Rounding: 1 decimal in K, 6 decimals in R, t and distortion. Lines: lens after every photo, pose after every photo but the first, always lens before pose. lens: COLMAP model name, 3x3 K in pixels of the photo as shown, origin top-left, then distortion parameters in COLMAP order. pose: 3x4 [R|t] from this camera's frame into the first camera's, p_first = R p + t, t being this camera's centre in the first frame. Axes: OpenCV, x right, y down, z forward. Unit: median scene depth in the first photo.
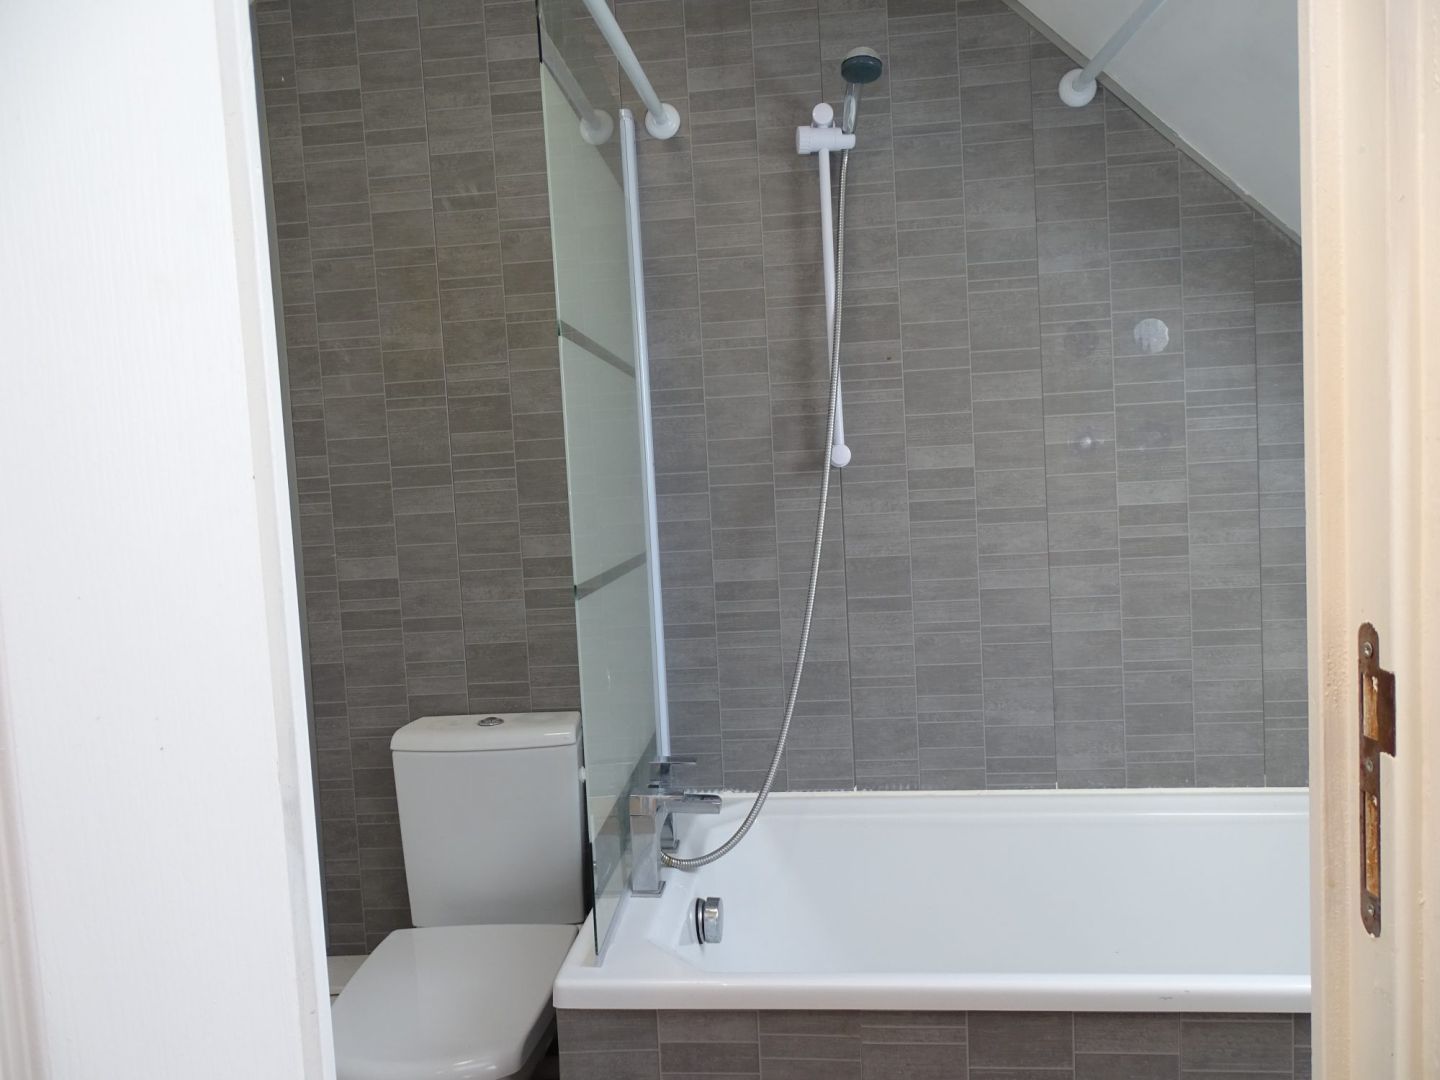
lens RADIAL K [[1029.5, 0, 720.7], [0, 1029.5, 545.6], [0, 0, 1]] dist [0.007397, 0.001177]
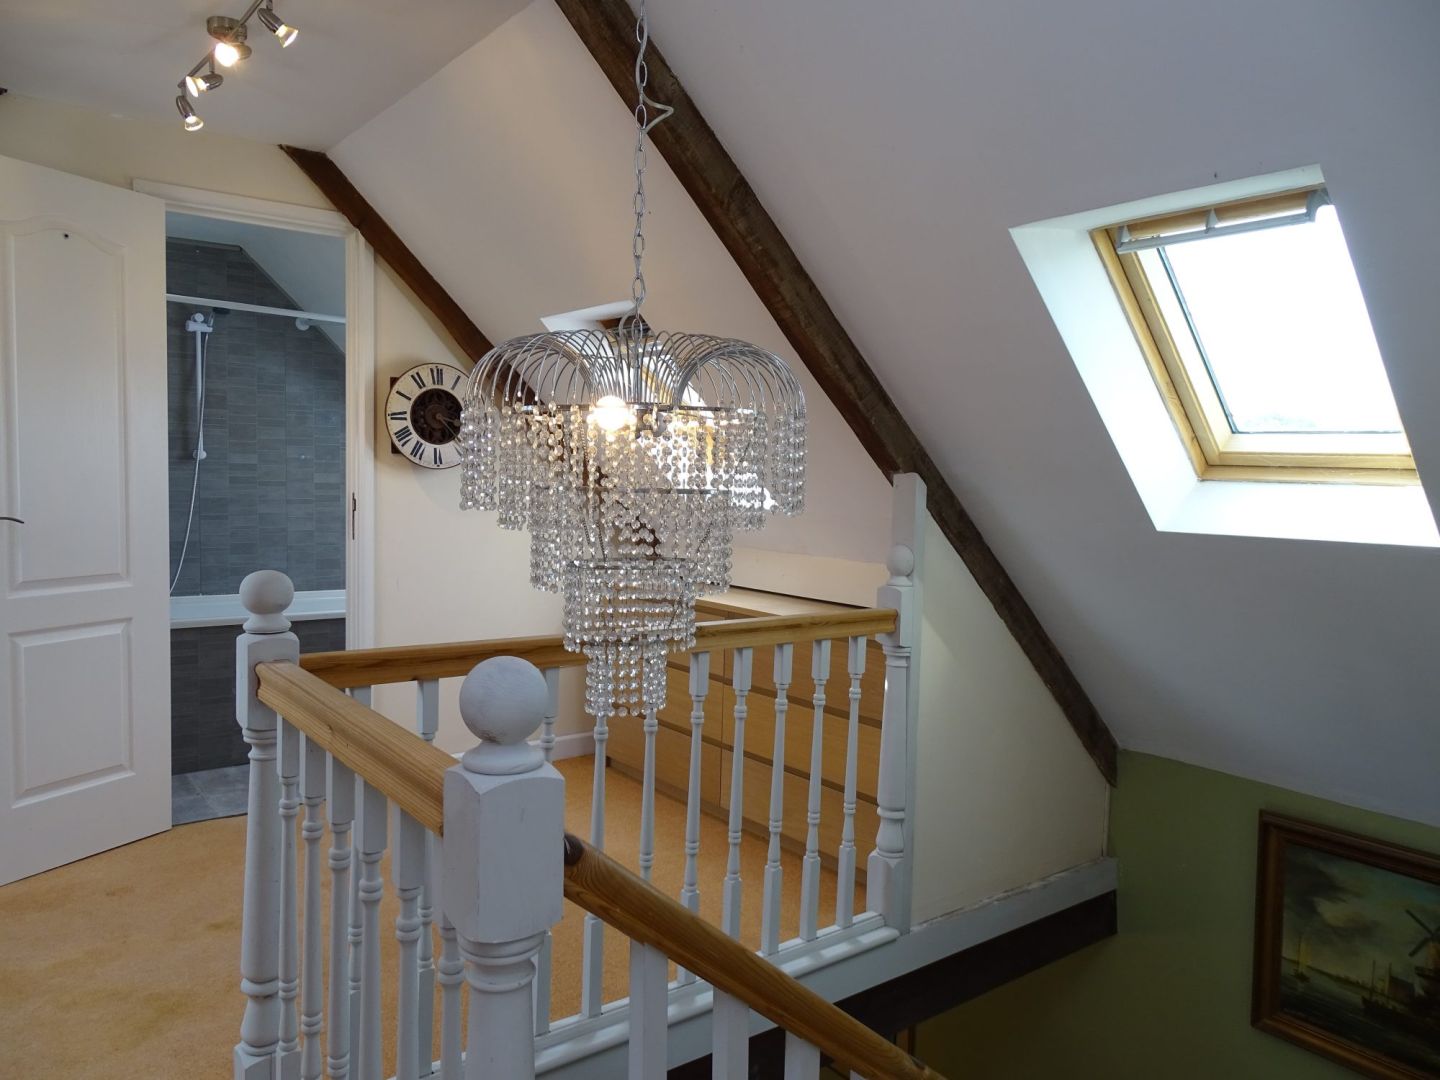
lens RADIAL K [[1029.5, 0, 721.2], [0, 1029.5, 542.2], [0, 0, 1]] dist [0.007397, 0.001177]
pose [[0.725477, 0.020314, 0.687947, -0.663788], [-0.021240, 0.999749, -0.007122, 0.109961], [-0.687919, -0.009445, 0.725726, -1.616951]]
